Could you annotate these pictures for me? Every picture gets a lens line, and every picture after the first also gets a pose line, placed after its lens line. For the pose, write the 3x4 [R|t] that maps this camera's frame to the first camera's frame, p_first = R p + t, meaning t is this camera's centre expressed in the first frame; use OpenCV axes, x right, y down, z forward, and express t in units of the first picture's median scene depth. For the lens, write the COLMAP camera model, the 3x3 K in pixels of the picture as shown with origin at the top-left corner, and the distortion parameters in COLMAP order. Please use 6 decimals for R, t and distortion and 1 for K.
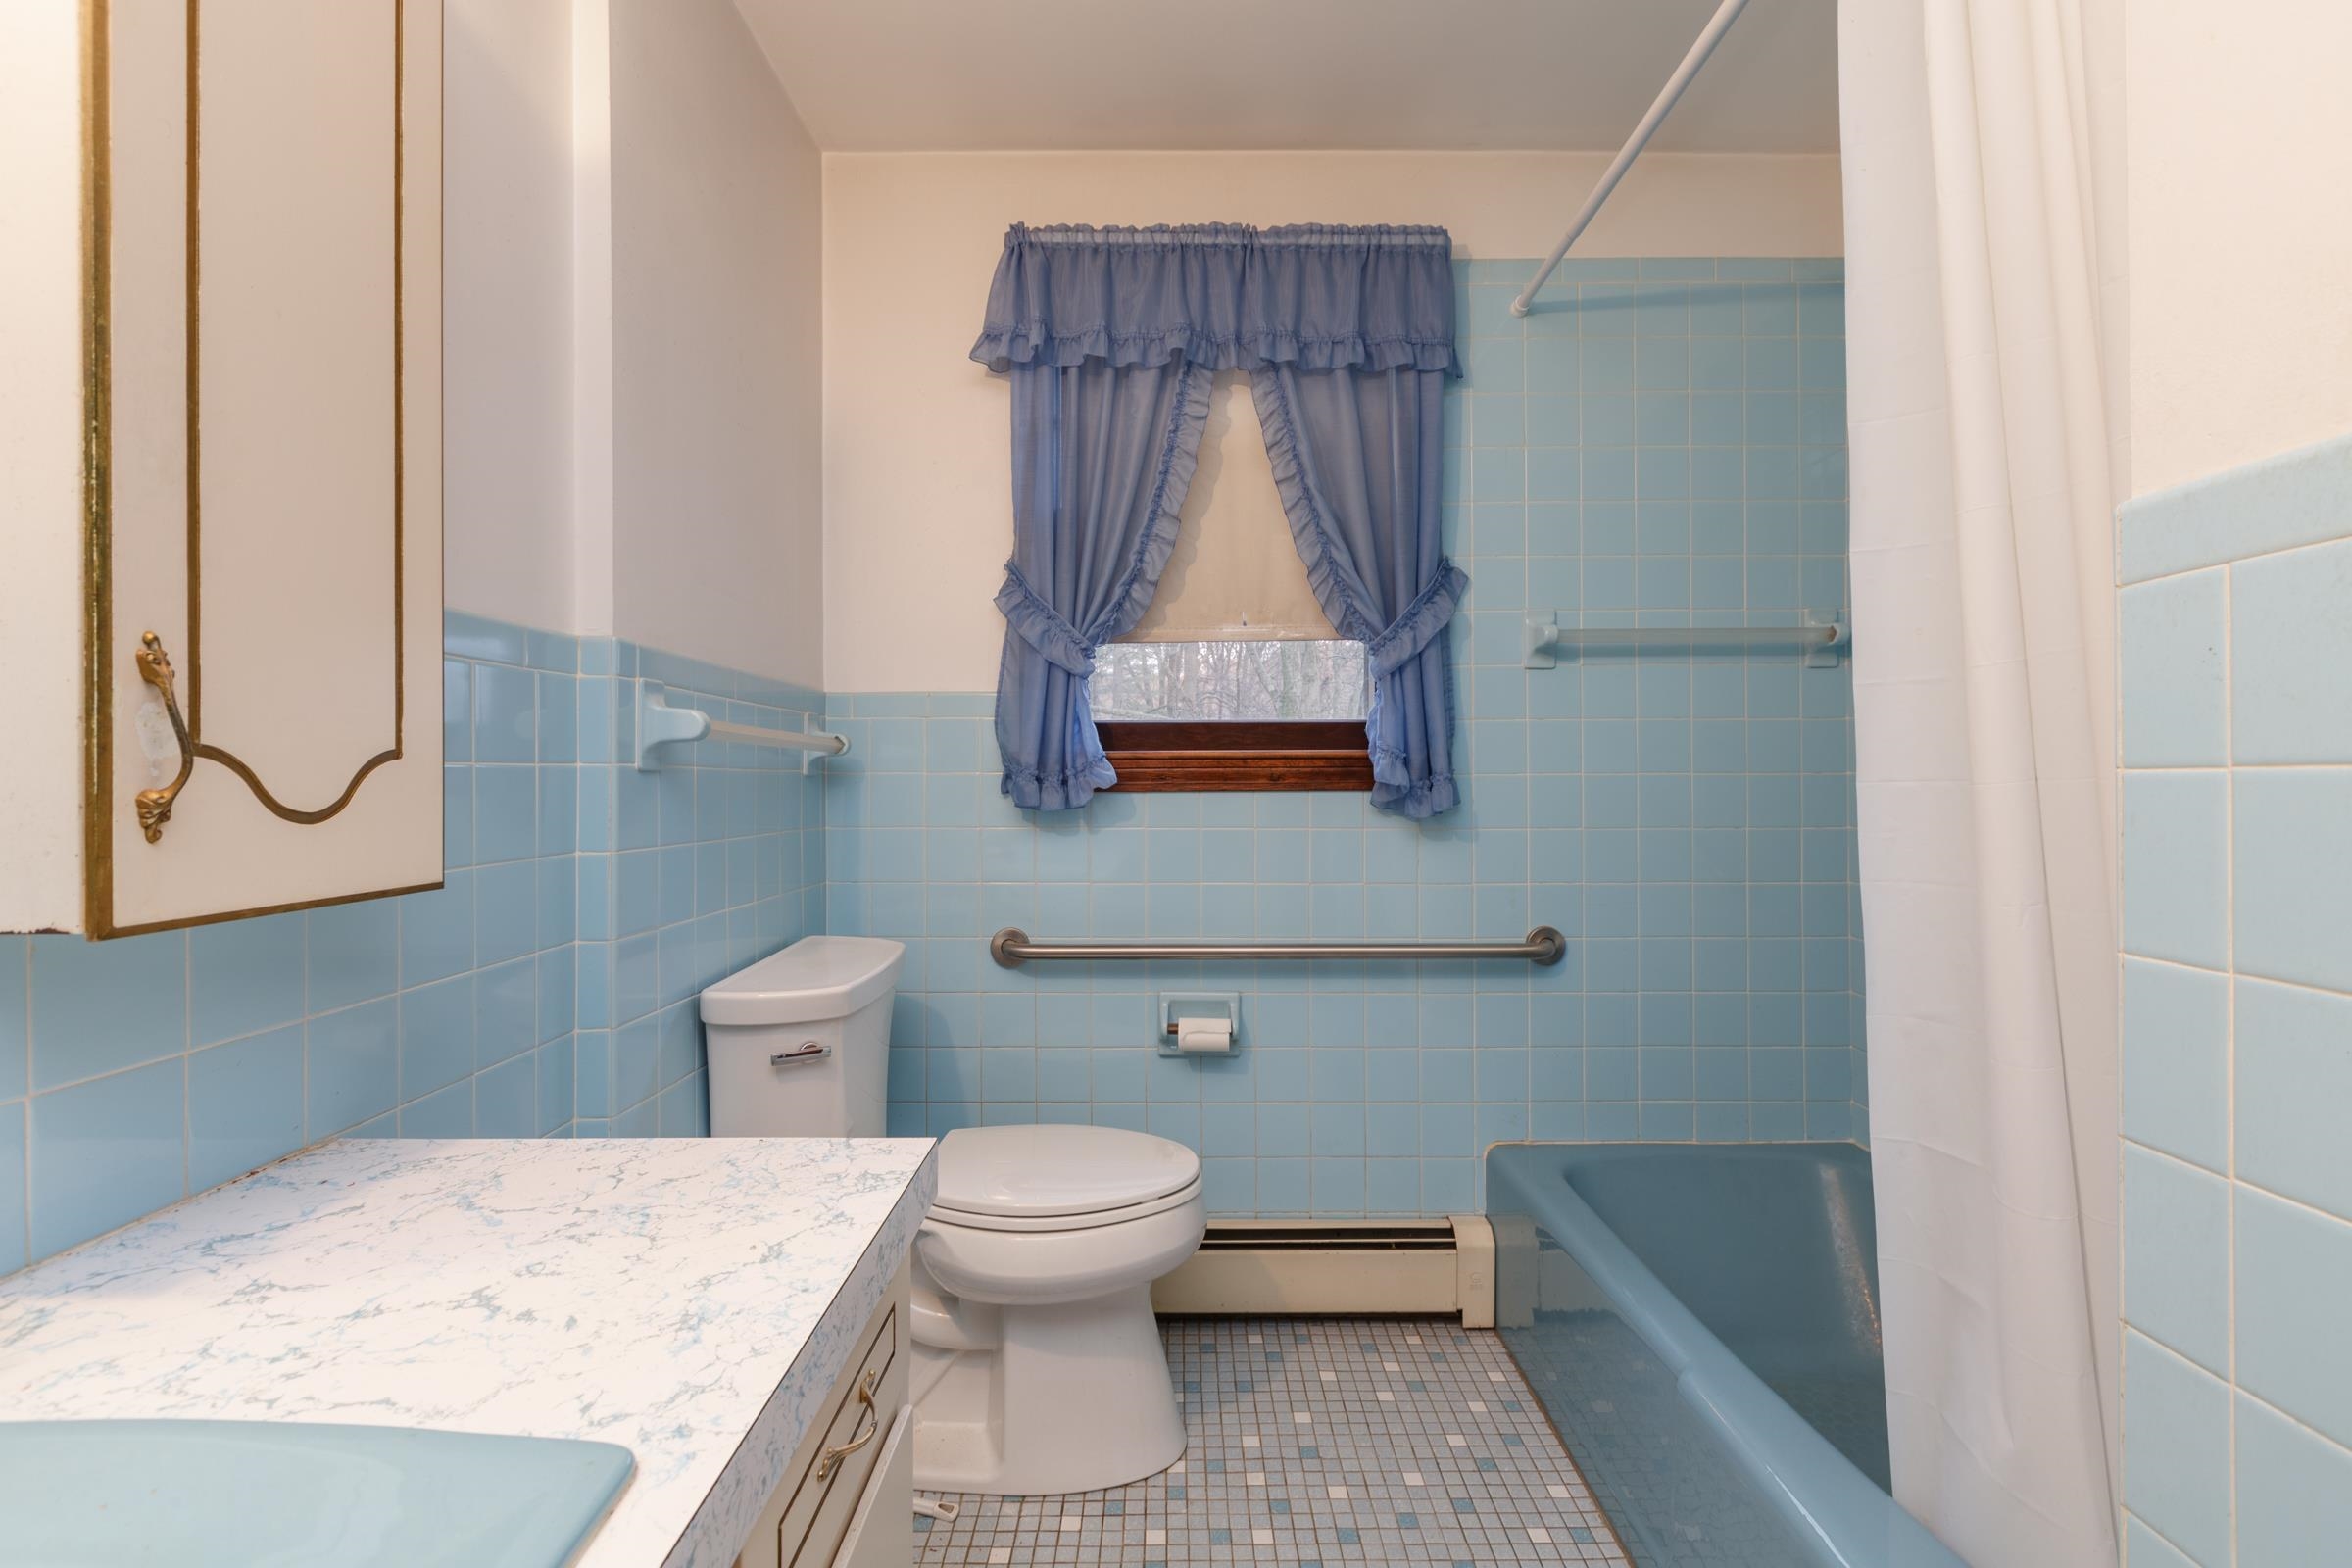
lens RADIAL K [[1040.0, 0, 1172.2], [0, 1040.0, 776.1], [0, 0, 1]] dist [-0.017418, 0.000190]
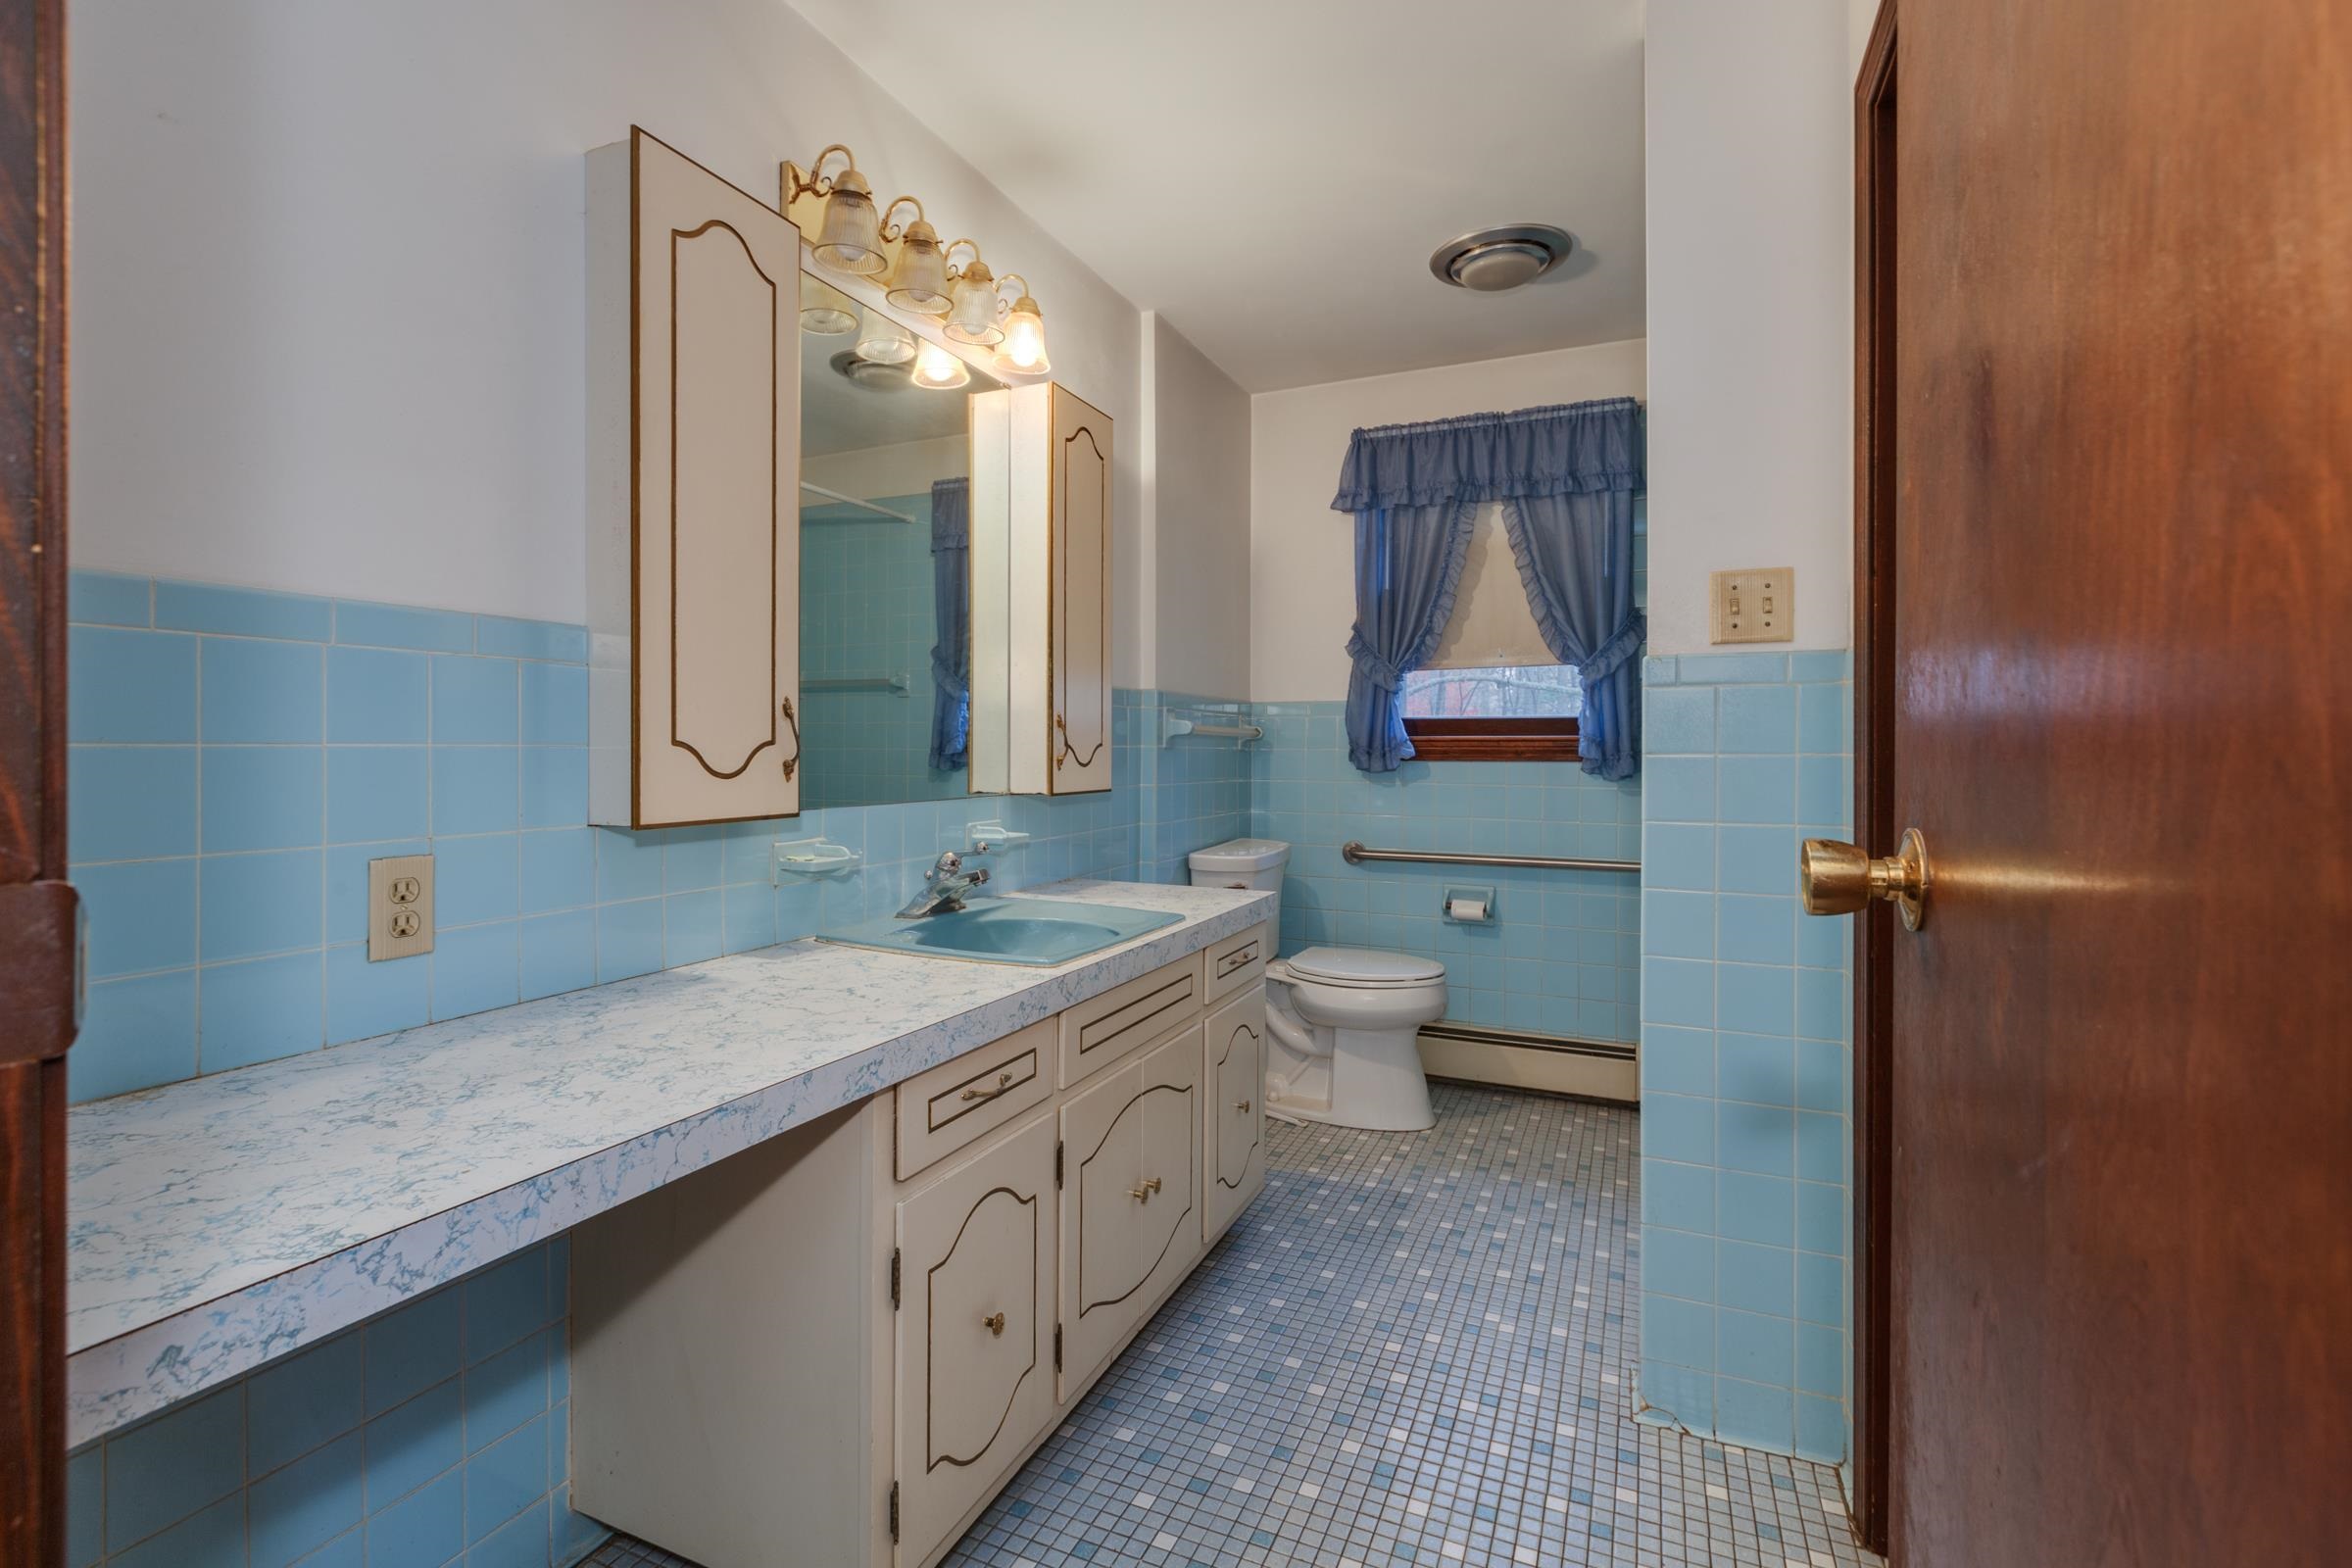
lens RADIAL K [[1036.2, 0, 1170.0], [0, 1036.2, 773.7], [0, 0, 1]] dist [0.000513, 0.000094]
pose [[0.912147, 0.015139, -0.409584, 0.276504], [-0.003822, 0.999588, 0.028434, -0.010038], [0.409846, -0.024371, 0.911829, -0.699414]]
